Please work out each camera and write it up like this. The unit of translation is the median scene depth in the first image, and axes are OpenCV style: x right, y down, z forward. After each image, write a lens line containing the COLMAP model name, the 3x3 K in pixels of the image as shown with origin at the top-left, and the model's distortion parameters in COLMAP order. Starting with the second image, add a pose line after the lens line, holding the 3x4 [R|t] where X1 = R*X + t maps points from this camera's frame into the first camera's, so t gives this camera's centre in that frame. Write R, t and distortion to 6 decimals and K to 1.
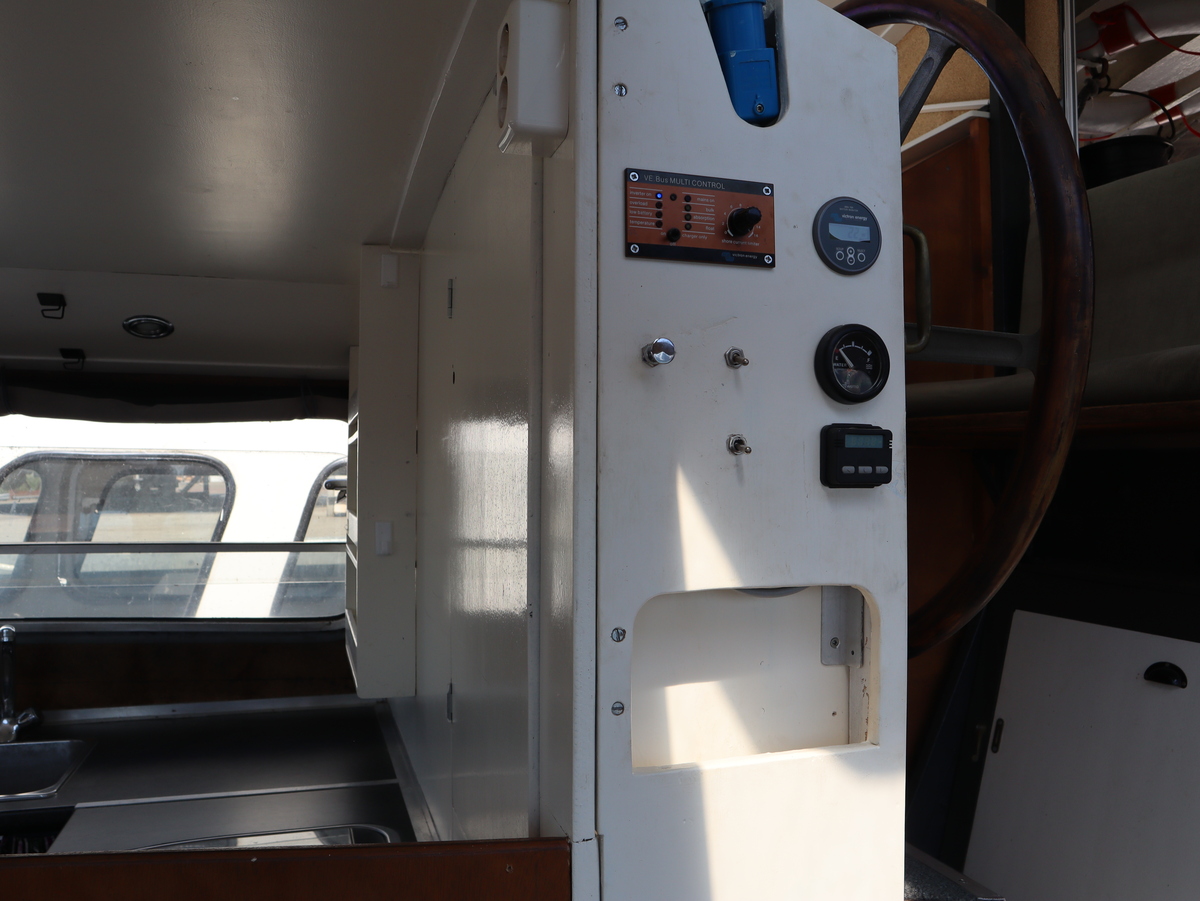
lens RADIAL K [[942.2, 0, 600.0], [0, 942.2, 454.7], [0, 0, 1]] dist [-0.123254, 0.087717]
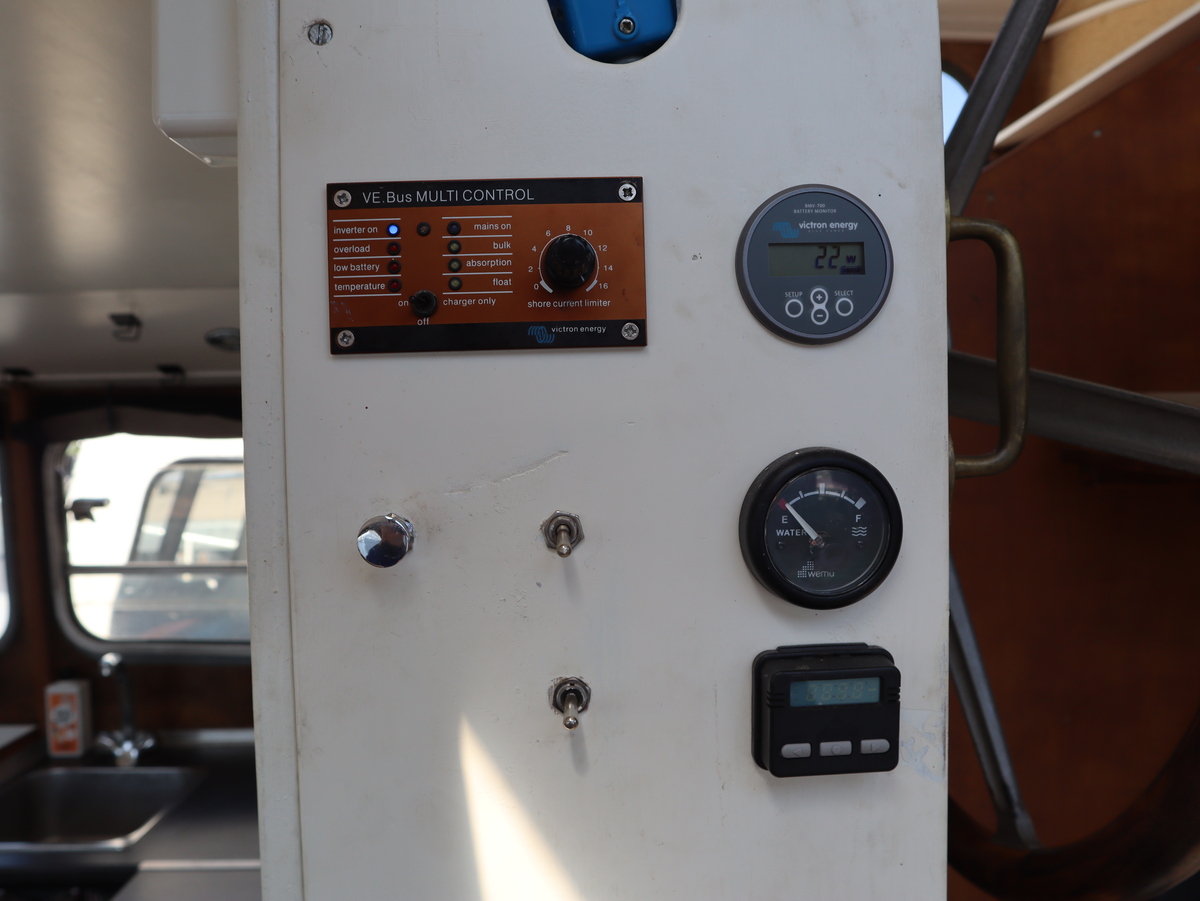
lens RADIAL K [[942.2, 0, 600.0], [0, 942.2, 454.7], [0, 0, 1]] dist [-0.123254, 0.087717]
pose [[0.961523, -0.009494, -0.274560, 0.303191], [0.026359, 0.997980, 0.057801, -0.173219], [0.273457, -0.062814, 0.959831, 0.508271]]
